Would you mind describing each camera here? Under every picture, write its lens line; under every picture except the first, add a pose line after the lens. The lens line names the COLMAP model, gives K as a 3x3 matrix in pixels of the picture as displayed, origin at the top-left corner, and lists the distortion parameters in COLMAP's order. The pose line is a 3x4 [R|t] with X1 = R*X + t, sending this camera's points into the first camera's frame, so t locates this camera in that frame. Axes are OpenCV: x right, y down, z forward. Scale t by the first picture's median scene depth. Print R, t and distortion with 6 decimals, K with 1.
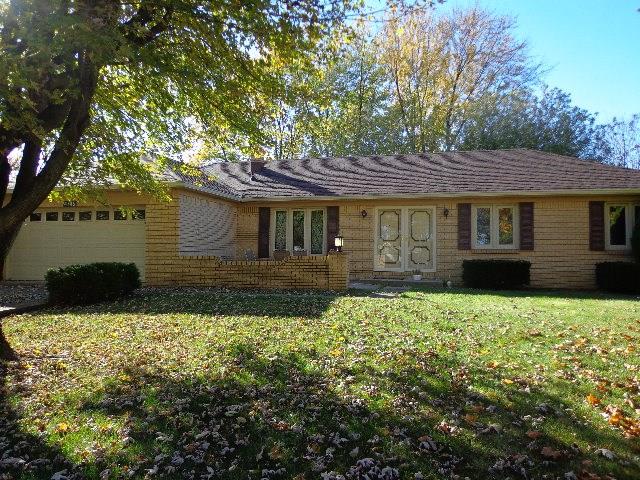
lens RADIAL K [[476.4, 0, 320.0], [0, 476.4, 240.0], [0, 0, 1]] dist [0.008407, -0.000008]
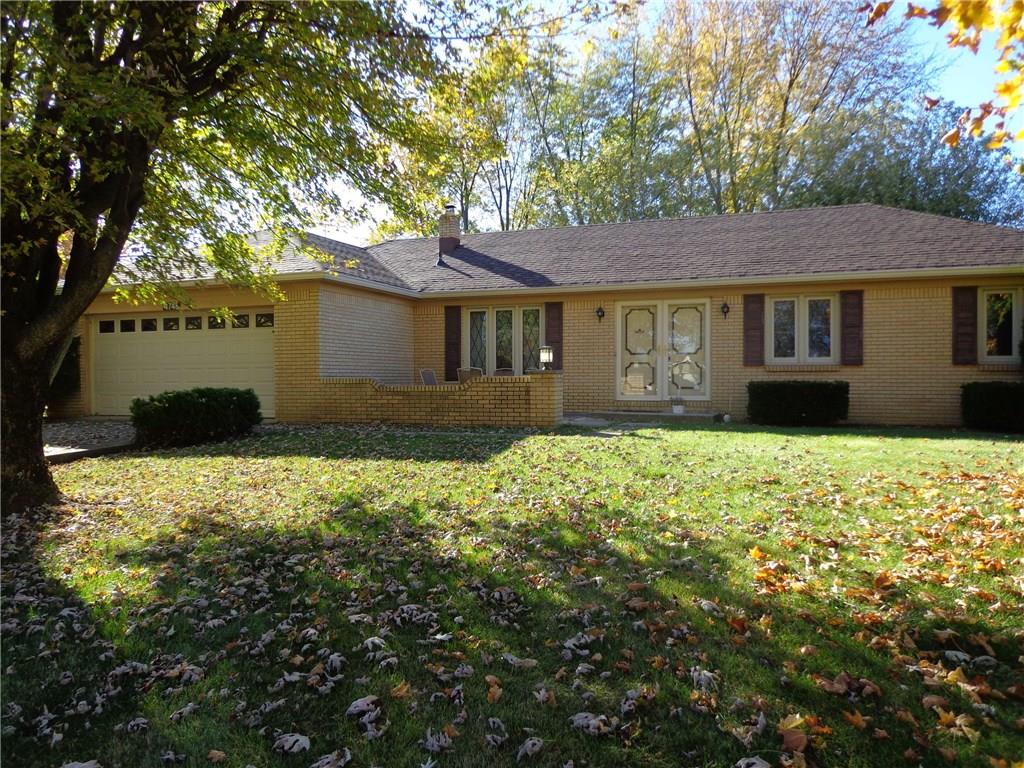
lens RADIAL K [[762.2, 0, 512.0], [0, 762.2, 384.0], [0, 0, 1]] dist [0.008407, -0.000008]
pose [[0.994249, -0.008669, -0.106739, 0.090246], [0.012426, 0.999325, 0.034583, 0.005022], [0.106367, -0.035710, 0.993685, -0.066302]]
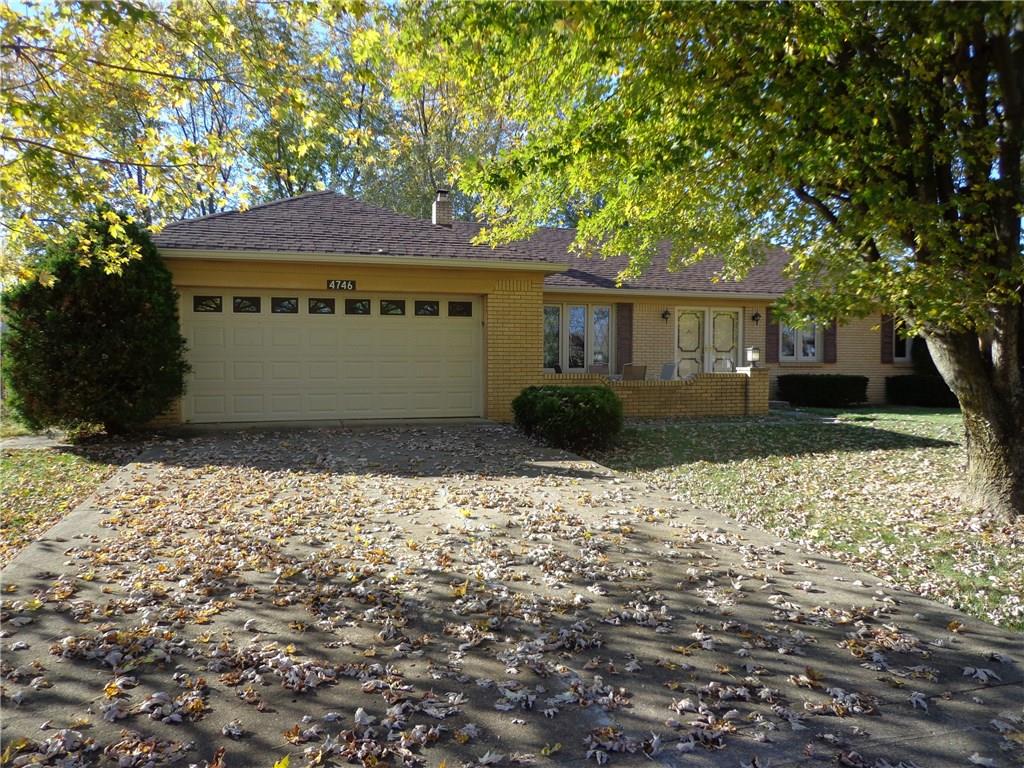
lens RADIAL K [[762.2, 0, 512.0], [0, 762.2, 384.0], [0, 0, 1]] dist [0.008407, -0.000008]
pose [[0.854730, -0.017592, 0.518774, -0.799422], [-0.004277, 0.999153, 0.040928, 0.004672], [-0.519055, -0.037201, 0.853931, 0.109043]]
